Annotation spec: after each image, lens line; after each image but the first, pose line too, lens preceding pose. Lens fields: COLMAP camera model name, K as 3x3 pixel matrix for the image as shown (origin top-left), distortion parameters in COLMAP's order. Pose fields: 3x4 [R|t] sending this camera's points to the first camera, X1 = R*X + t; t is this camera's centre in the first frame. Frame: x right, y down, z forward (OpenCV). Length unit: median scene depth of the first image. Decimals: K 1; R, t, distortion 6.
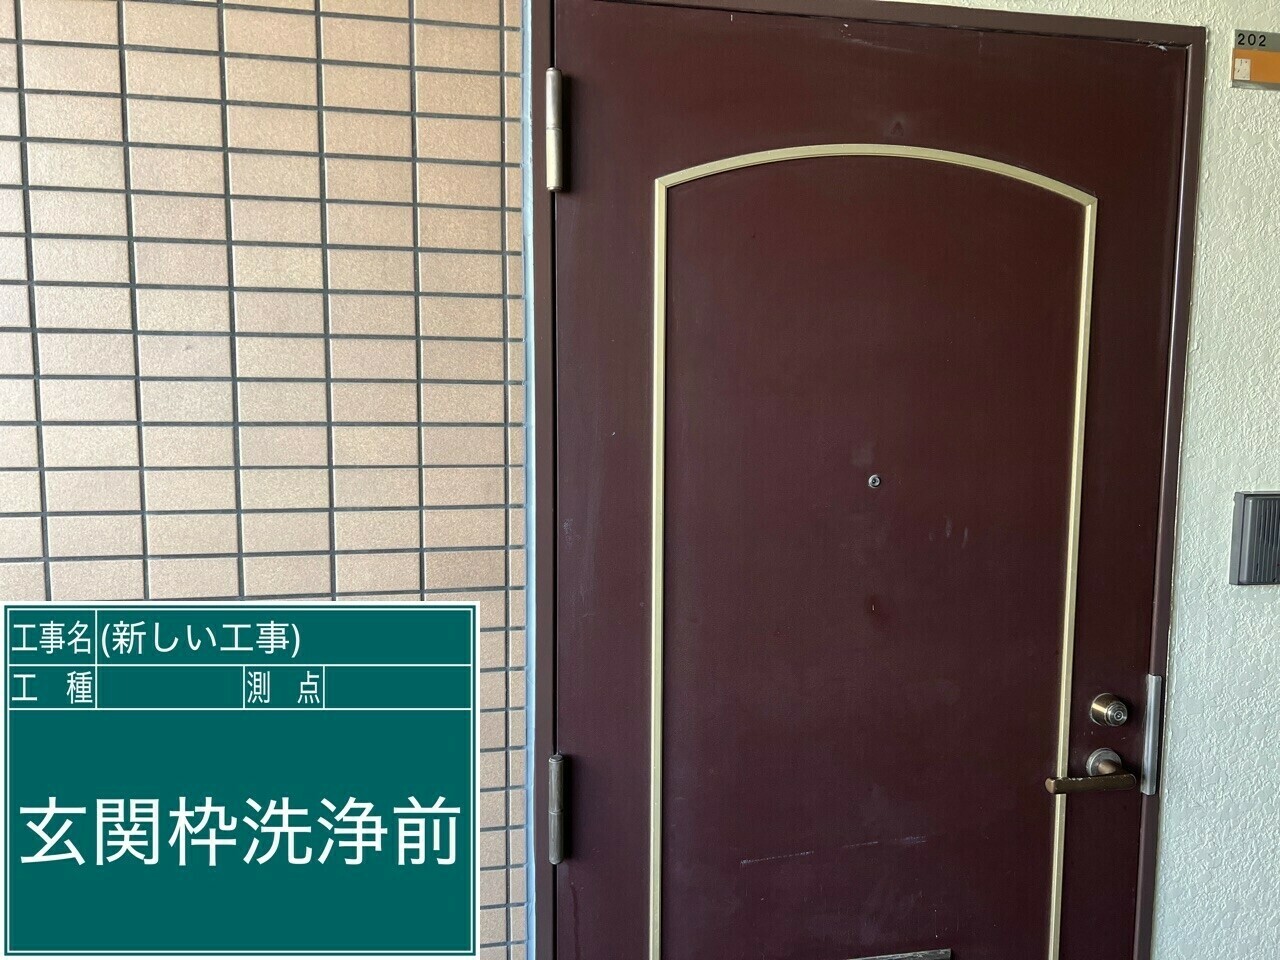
lens RADIAL K [[970.3, 0, 637.3], [0, 970.3, 480.4], [0, 0, 1]] dist [0.016311, -0.028762]
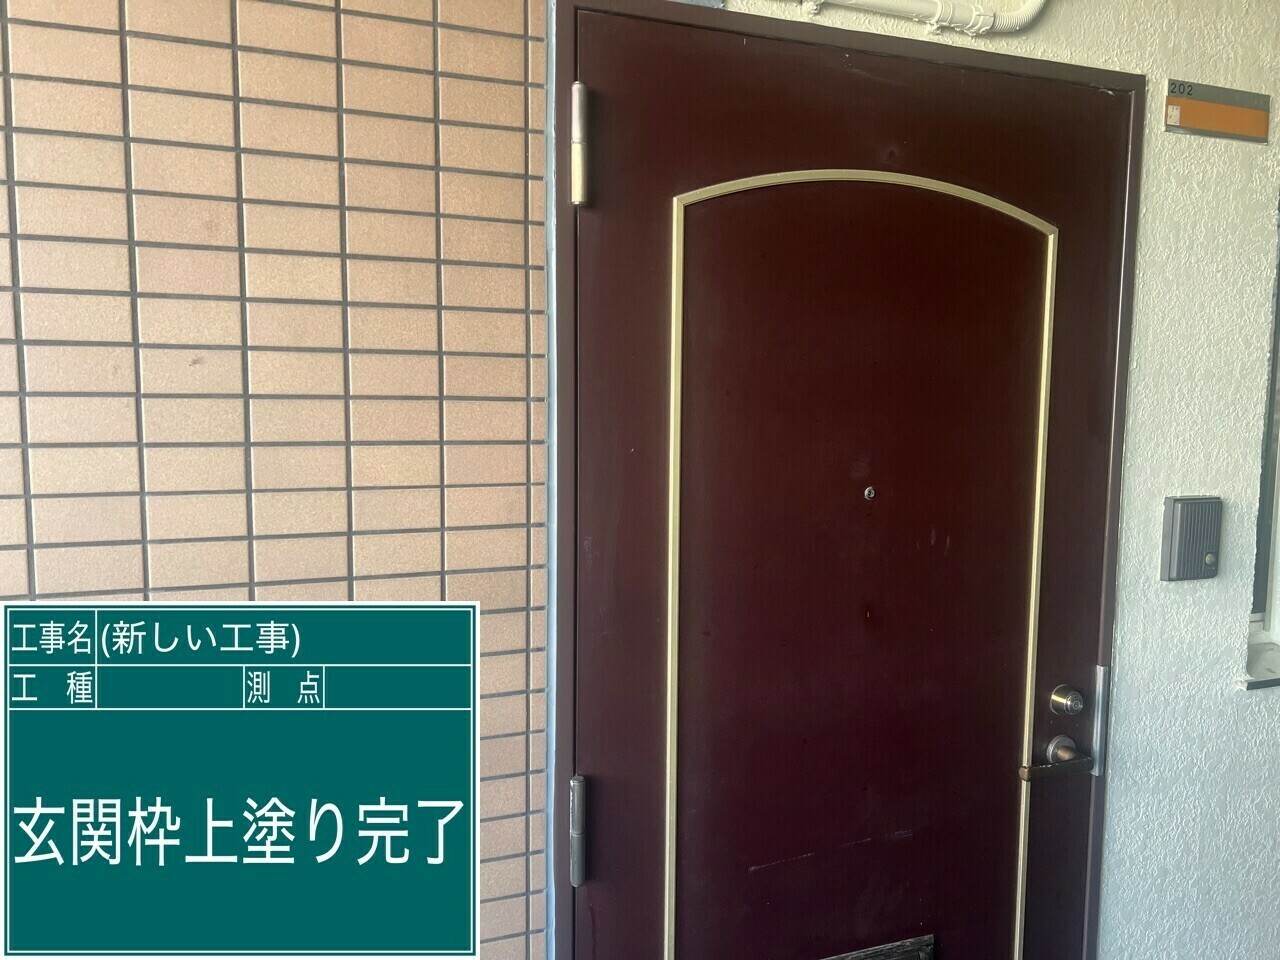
lens RADIAL K [[970.3, 0, 645.5], [0, 970.3, 478.1], [0, 0, 1]] dist [0.016311, -0.028762]
pose [[0.984822, -0.011867, 0.173160, -0.193359], [0.012024, 0.999928, 0.000144, -0.020495], [-0.173149, 0.001940, 0.984894, 0.016224]]
